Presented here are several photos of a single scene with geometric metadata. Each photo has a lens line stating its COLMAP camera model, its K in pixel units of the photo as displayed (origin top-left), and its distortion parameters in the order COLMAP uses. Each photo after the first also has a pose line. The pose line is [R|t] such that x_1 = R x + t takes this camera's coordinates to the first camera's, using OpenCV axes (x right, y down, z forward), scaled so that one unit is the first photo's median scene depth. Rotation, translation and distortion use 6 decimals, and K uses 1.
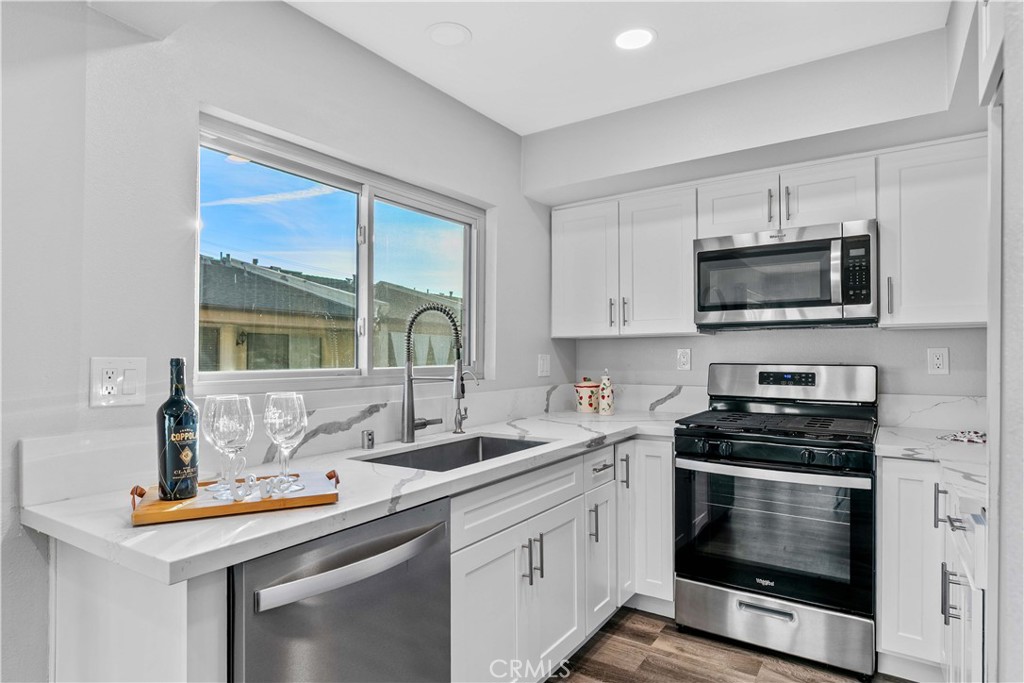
lens RADIAL K [[567.8, 0, 512.1], [0, 567.8, 346.2], [0, 0, 1]] dist [-0.002318, 0.000469]
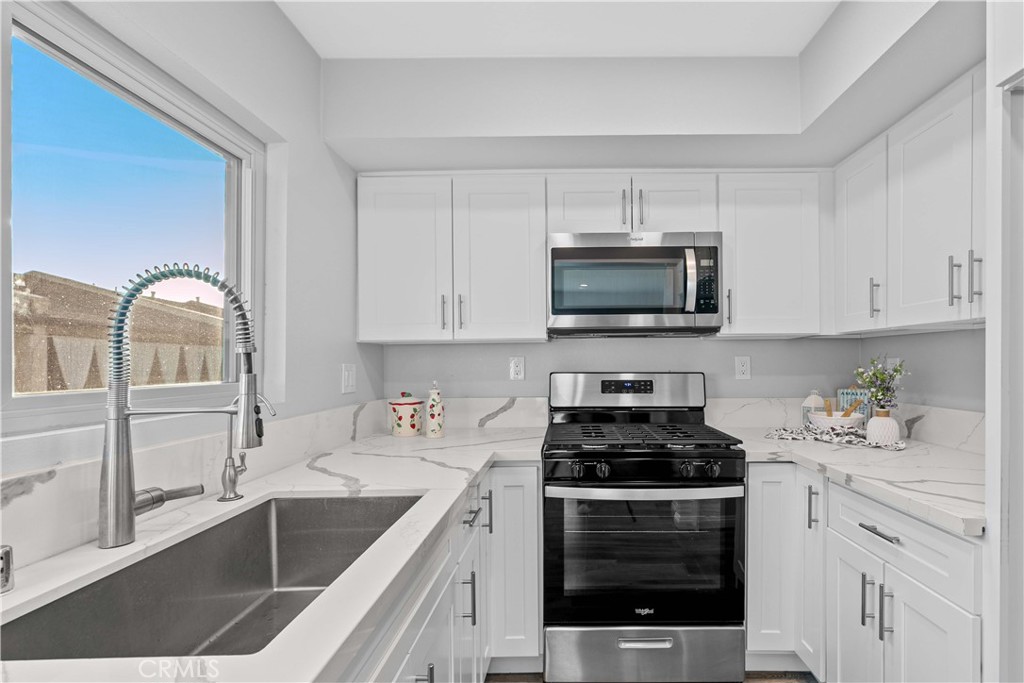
lens RADIAL K [[468.1, 0, 549.4], [0, 468.1, 360.1], [0, 0, 1]] dist [-0.002187, 0.002101]
pose [[0.821482, -0.000086, 0.570235, -0.099951], [-0.004057, 0.999974, 0.005994, 0.006166], [-0.570220, -0.007238, 0.821460, 0.425649]]
